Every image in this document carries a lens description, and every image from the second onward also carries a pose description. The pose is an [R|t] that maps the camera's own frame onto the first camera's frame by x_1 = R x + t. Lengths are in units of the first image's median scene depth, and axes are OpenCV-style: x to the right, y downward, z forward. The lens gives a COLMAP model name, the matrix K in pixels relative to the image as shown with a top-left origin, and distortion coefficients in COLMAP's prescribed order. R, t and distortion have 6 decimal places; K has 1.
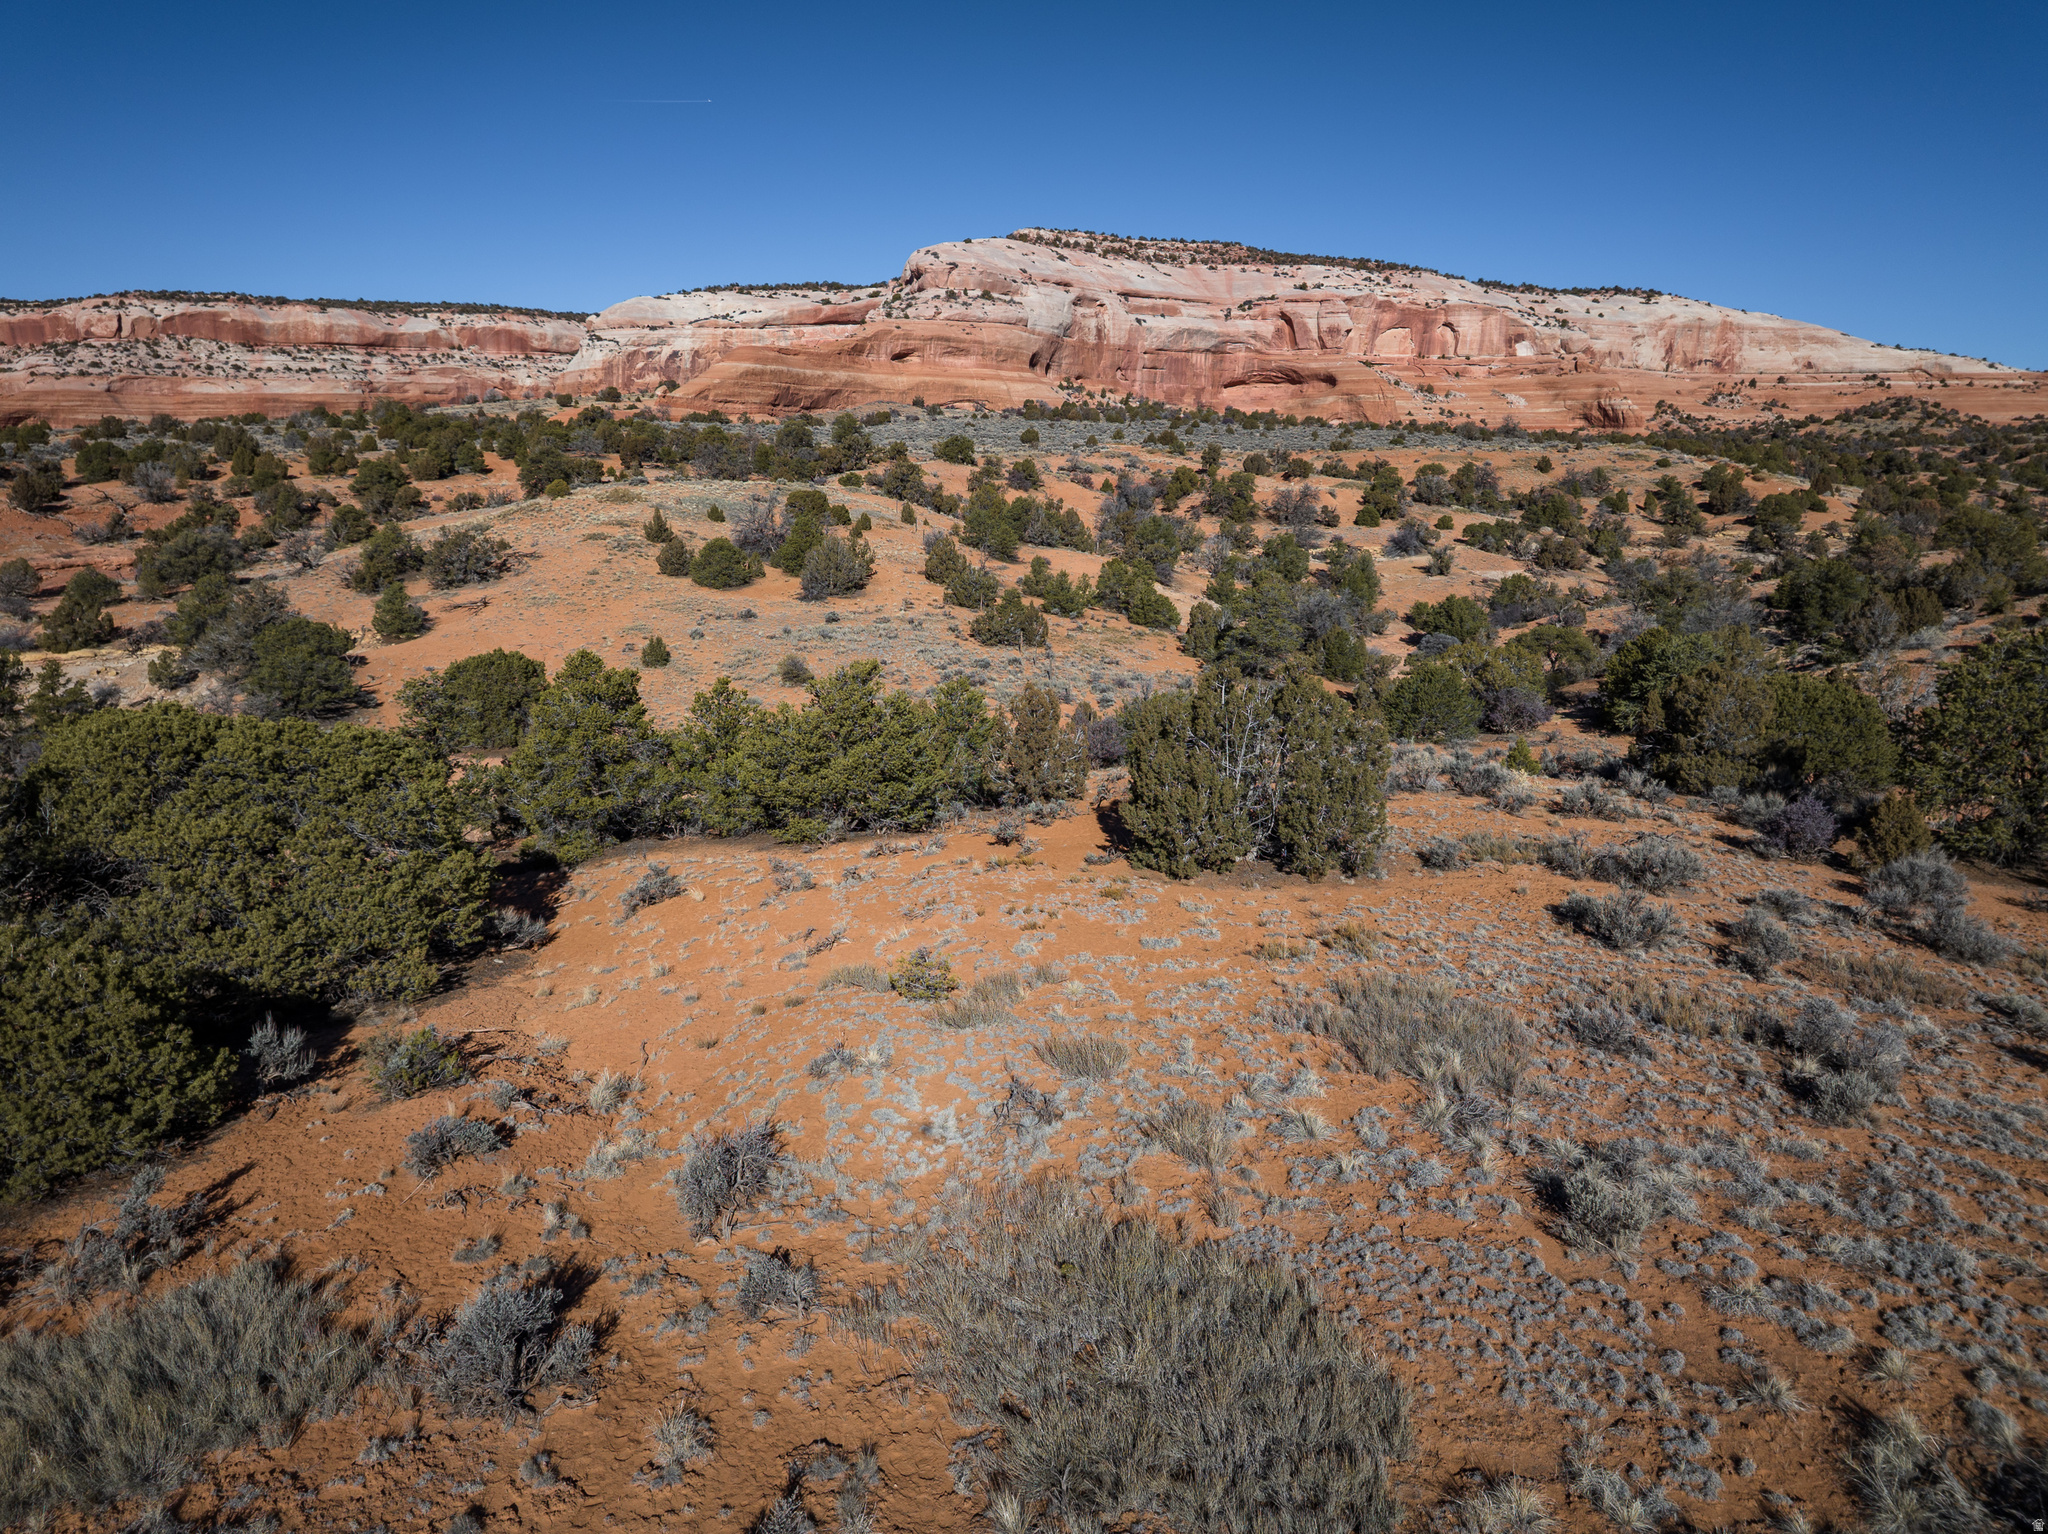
lens RADIAL K [[1456.6, 0, 1033.0], [0, 1456.6, 755.7], [0, 0, 1]] dist [-0.059886, 0.031663]
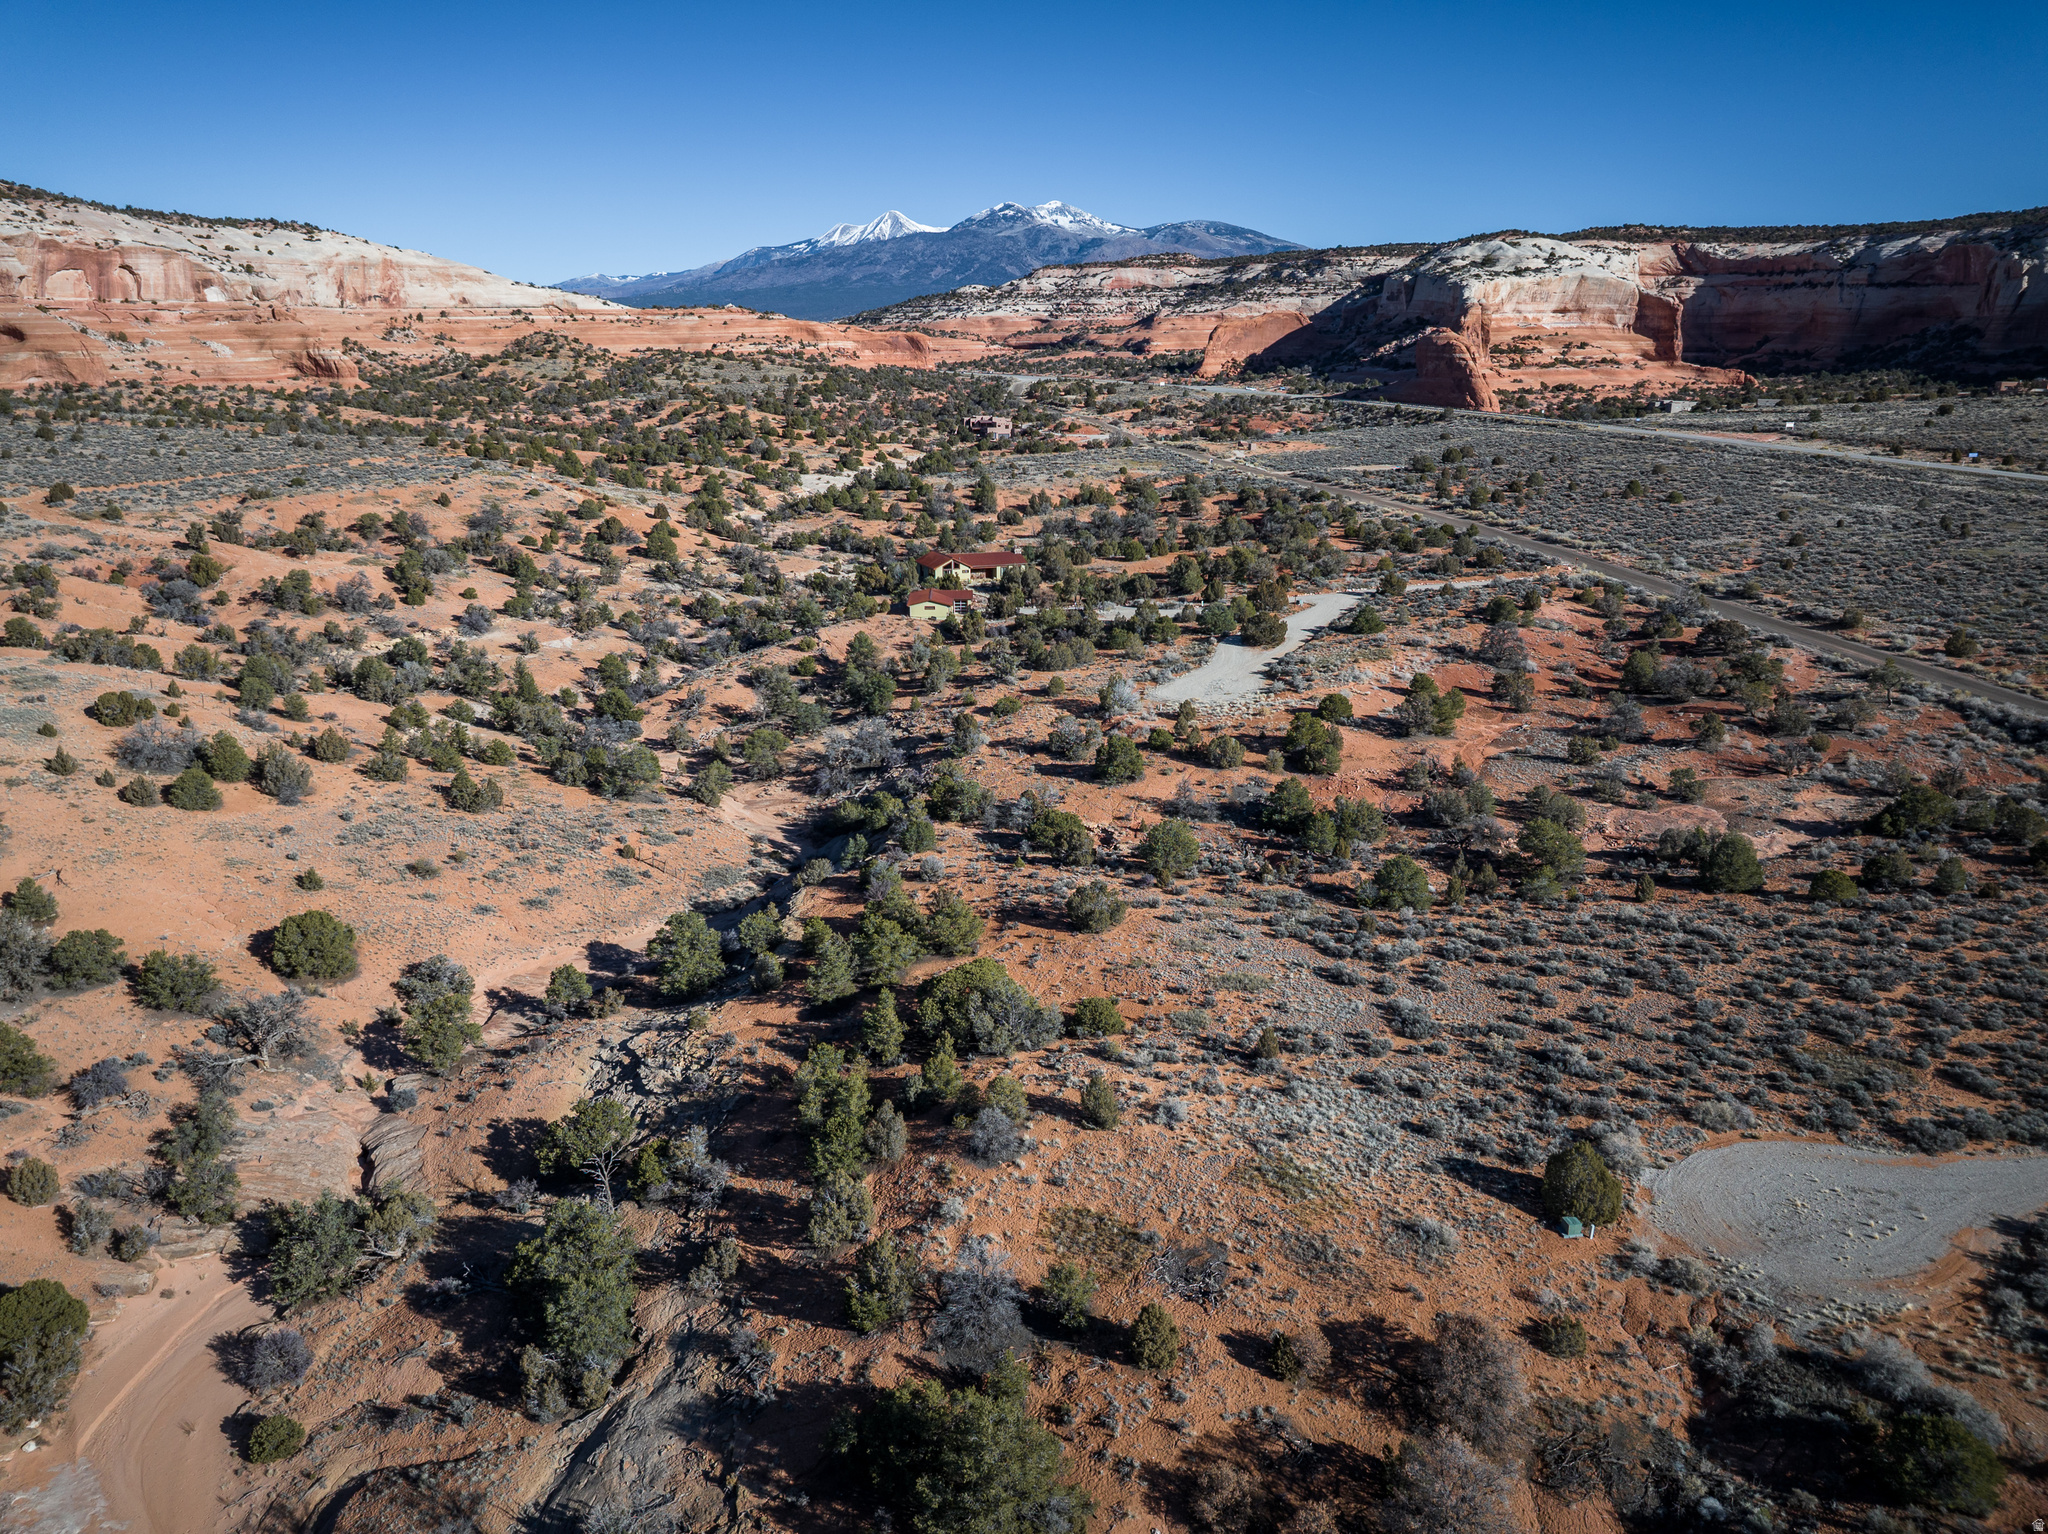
lens RADIAL K [[1456.6, 0, 1021.7], [0, 1456.6, 744.8], [0, 0, 1]] dist [-0.059886, 0.031663]
pose [[0.627717, -0.207190, 0.750363, -0.107004], [0.144754, 0.978184, 0.149002, -0.038812], [-0.764865, 0.015087, 0.644014, -0.059021]]
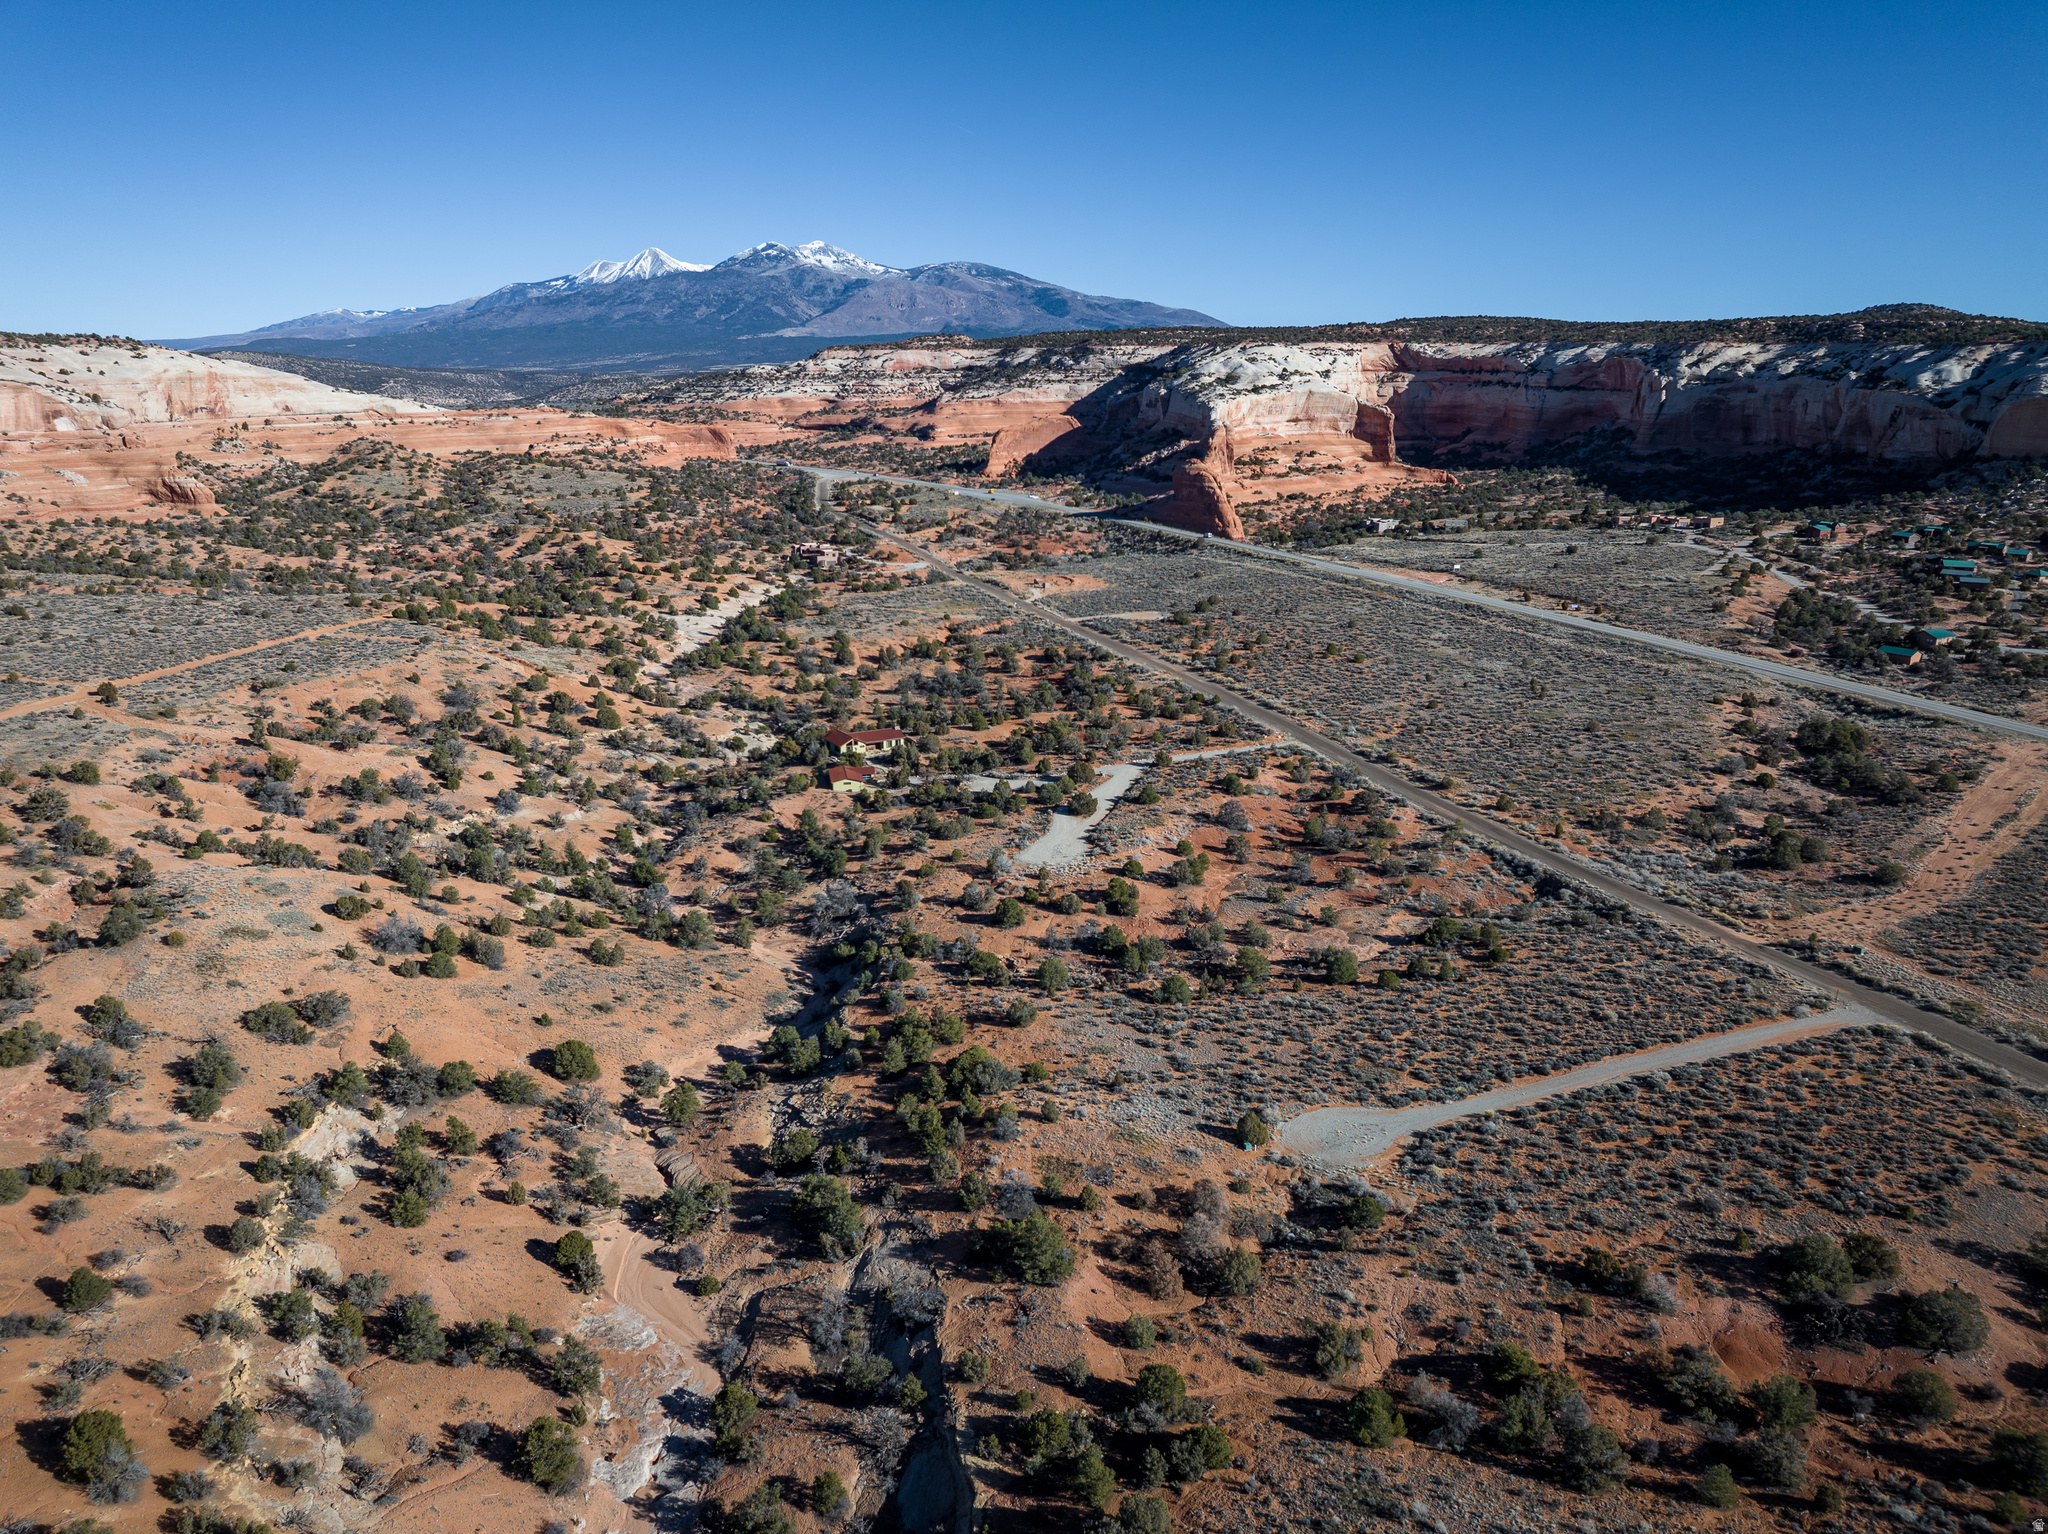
lens RADIAL K [[1456.6, 0, 1022.4], [0, 1456.6, 773.8], [0, 0, 1]] dist [-0.059886, 0.031663]
pose [[0.497709, -0.230504, 0.836154, -0.220629], [0.159014, 0.971949, 0.173288, -0.093819], [-0.852643, 0.046713, 0.520401, -0.119219]]
